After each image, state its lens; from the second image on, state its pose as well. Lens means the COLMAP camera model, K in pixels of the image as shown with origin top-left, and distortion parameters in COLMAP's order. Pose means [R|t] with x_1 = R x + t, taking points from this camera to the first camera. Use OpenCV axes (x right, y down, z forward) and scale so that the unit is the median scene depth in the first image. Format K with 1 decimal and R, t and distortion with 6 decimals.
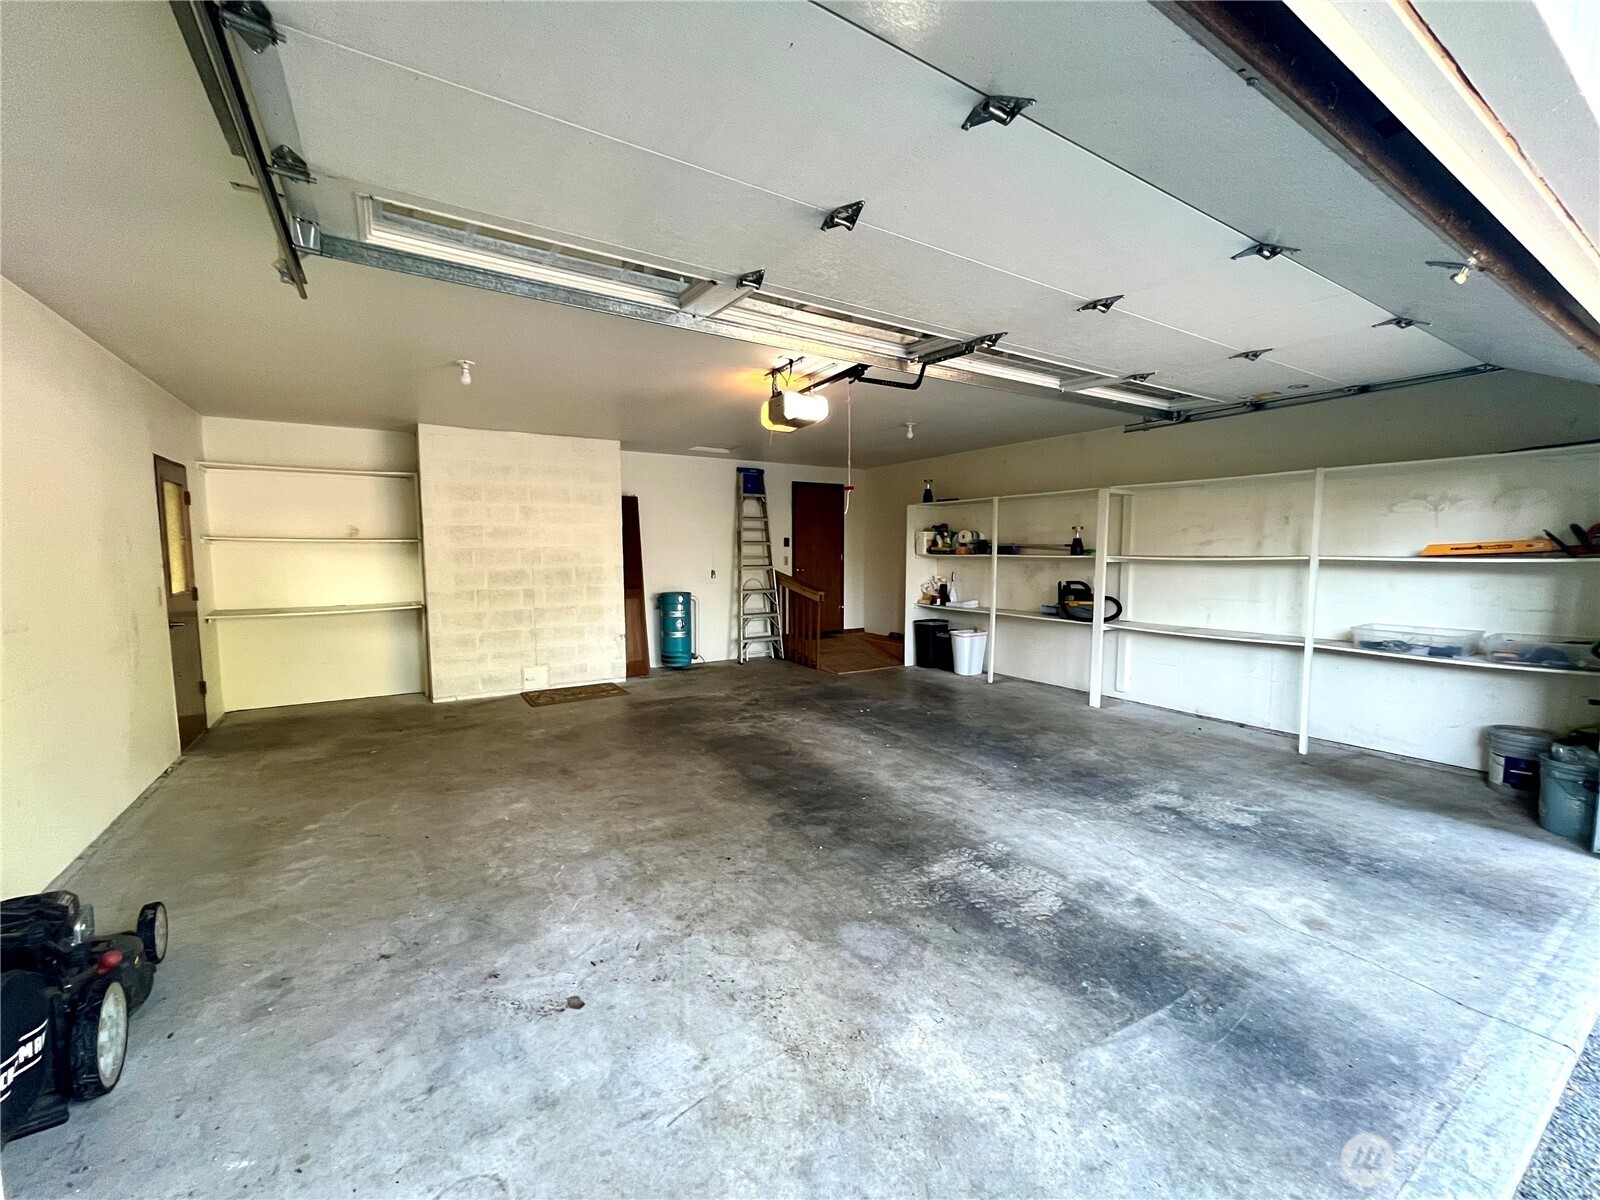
lens RADIAL K [[642.7, 0, 796.6], [0, 642.7, 607.0], [0, 0, 1]] dist [-0.002777, 0.000770]
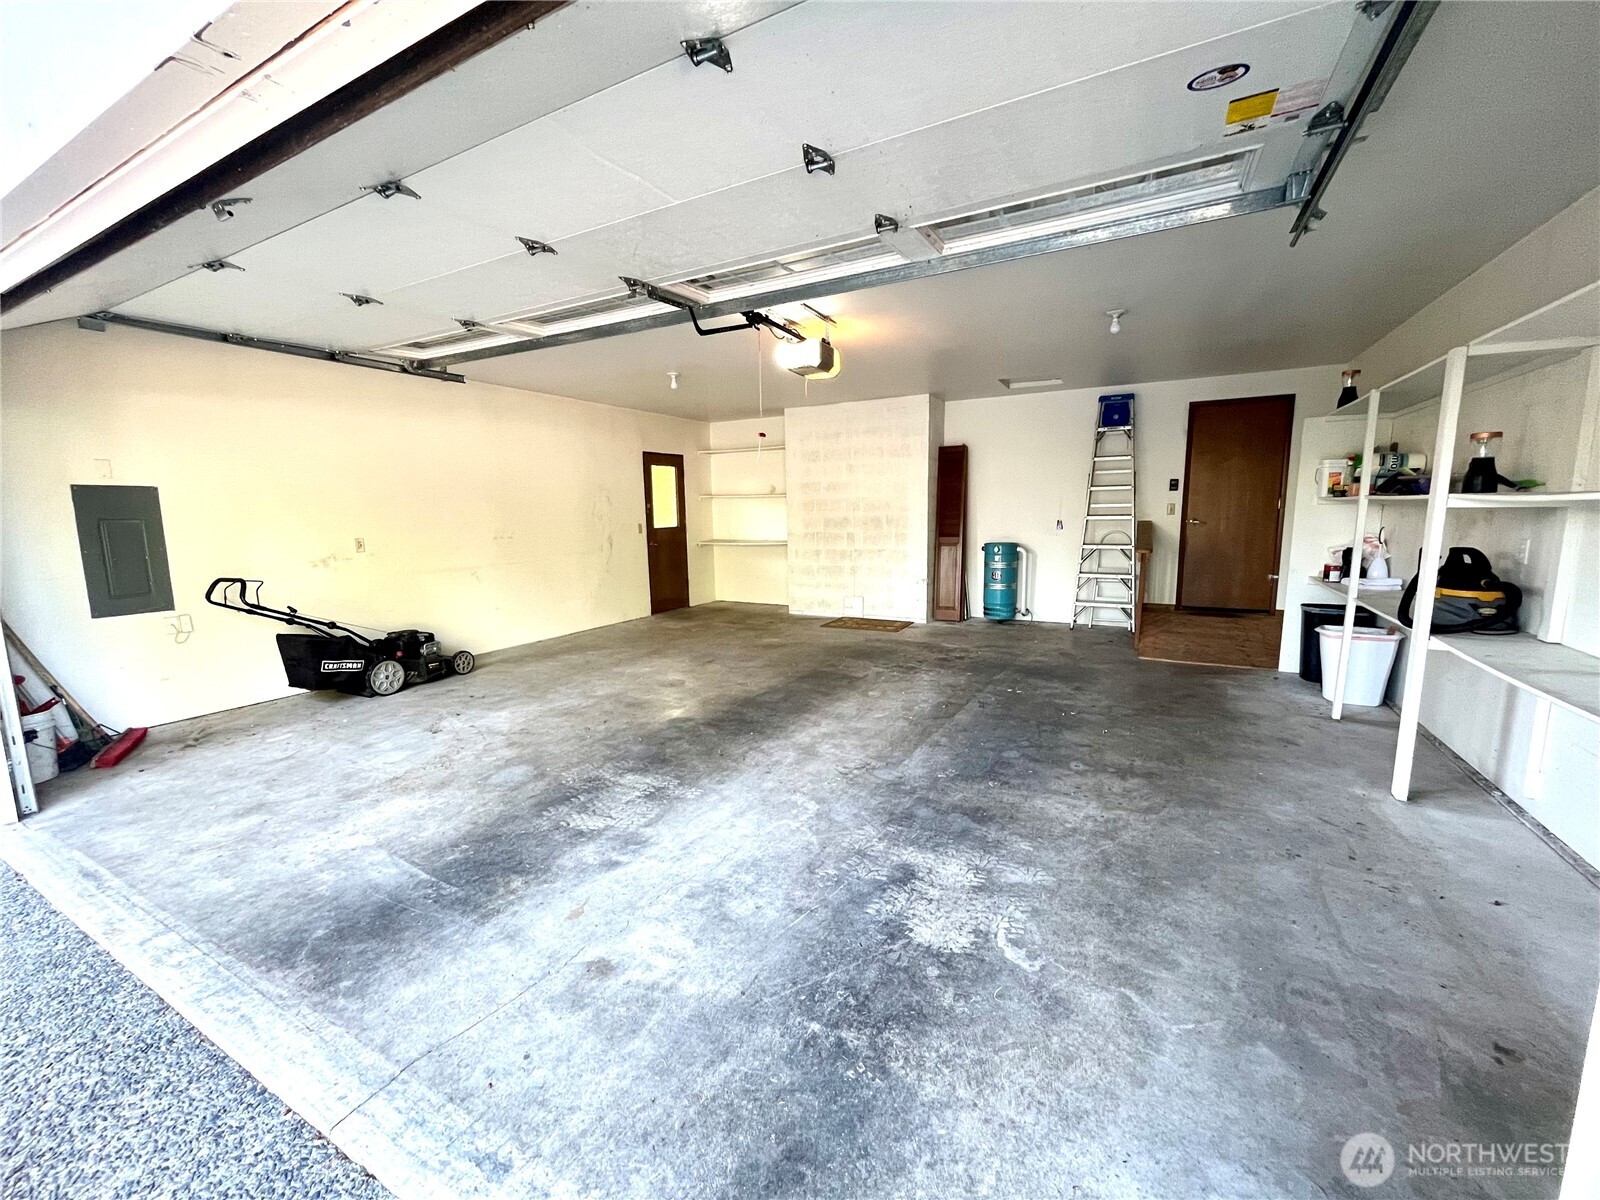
lens RADIAL K [[642.7, 0, 795.8], [0, 642.7, 599.1], [0, 0, 1]] dist [-0.002777, 0.000770]
pose [[0.491137, 0.116872, -0.863207, 0.959725], [-0.062654, 0.993131, 0.098814, -0.027649], [0.868826, 0.005552, 0.495086, 0.505700]]
